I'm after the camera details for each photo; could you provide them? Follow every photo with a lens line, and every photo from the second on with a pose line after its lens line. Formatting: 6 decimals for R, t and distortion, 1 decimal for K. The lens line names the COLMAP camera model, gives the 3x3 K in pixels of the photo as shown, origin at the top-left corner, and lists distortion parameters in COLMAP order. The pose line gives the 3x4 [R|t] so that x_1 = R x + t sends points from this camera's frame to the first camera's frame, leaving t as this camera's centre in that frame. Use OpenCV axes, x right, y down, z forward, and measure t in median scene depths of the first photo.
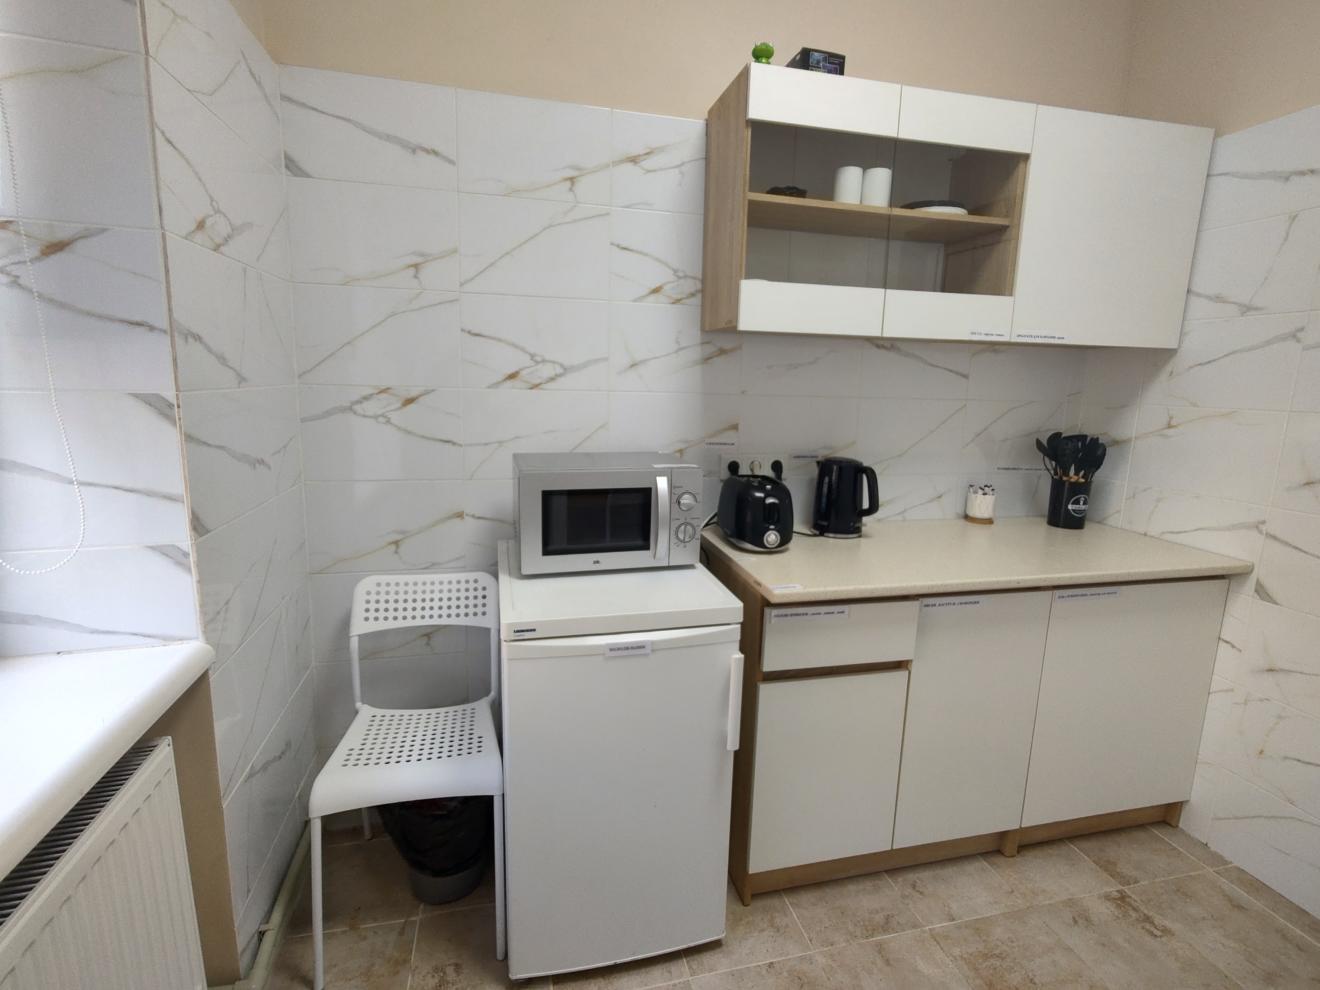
lens RADIAL K [[640.3, 0, 661.4], [0, 640.3, 487.6], [0, 0, 1]] dist [-0.002498, -0.000480]
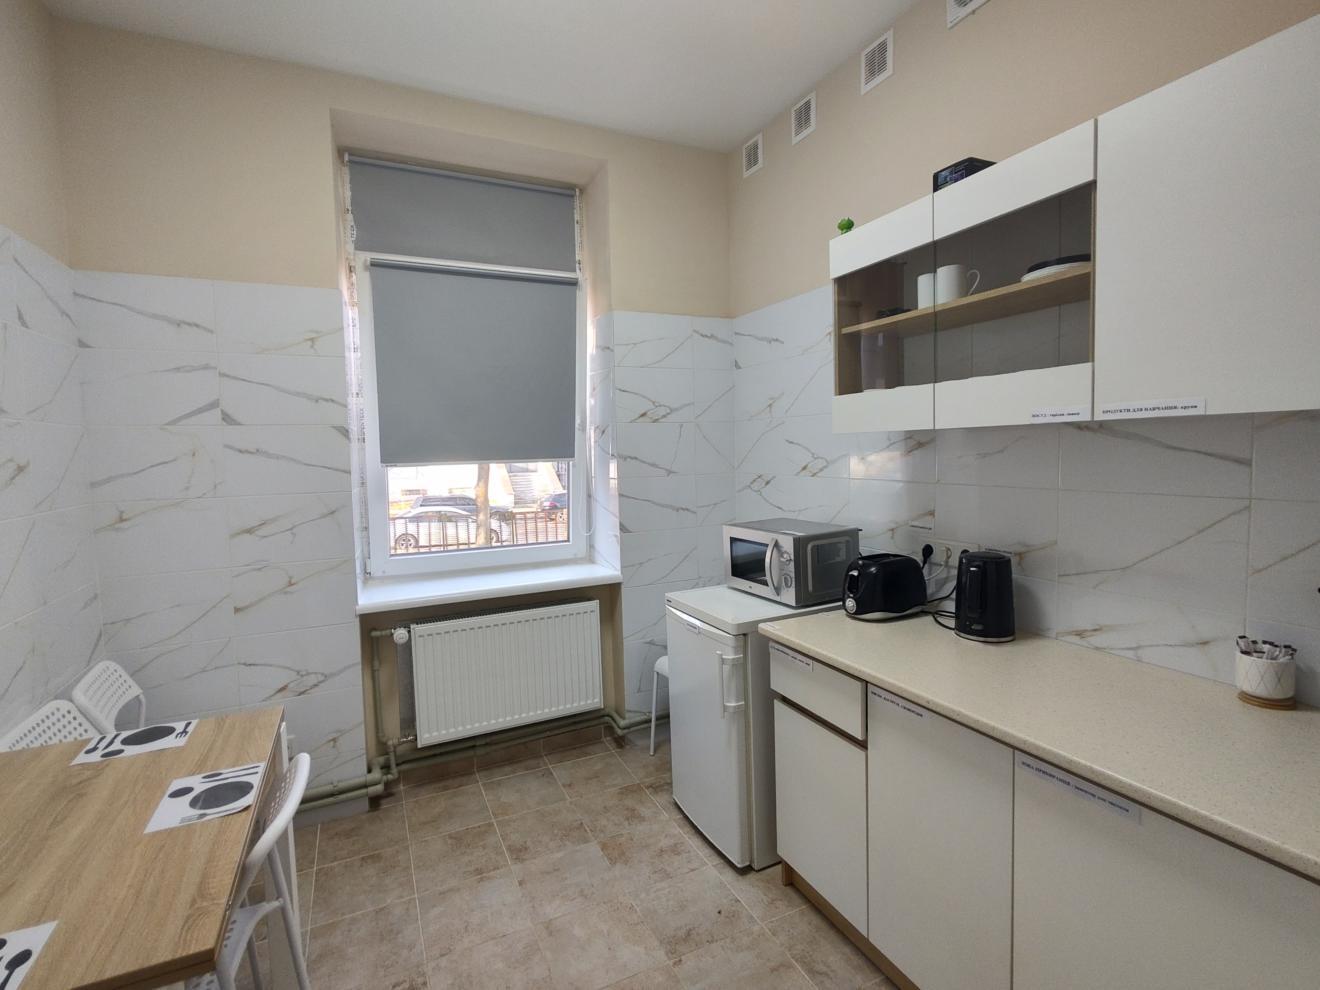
lens RADIAL K [[640.3, 0, 666.9], [0, 640.3, 495.7], [0, 0, 1]] dist [-0.002498, -0.000480]
pose [[0.199825, 0.041020, -0.978973, 1.225009], [-0.137092, 0.990466, 0.013518, -0.087657], [0.970194, 0.131508, 0.203544, 0.396593]]
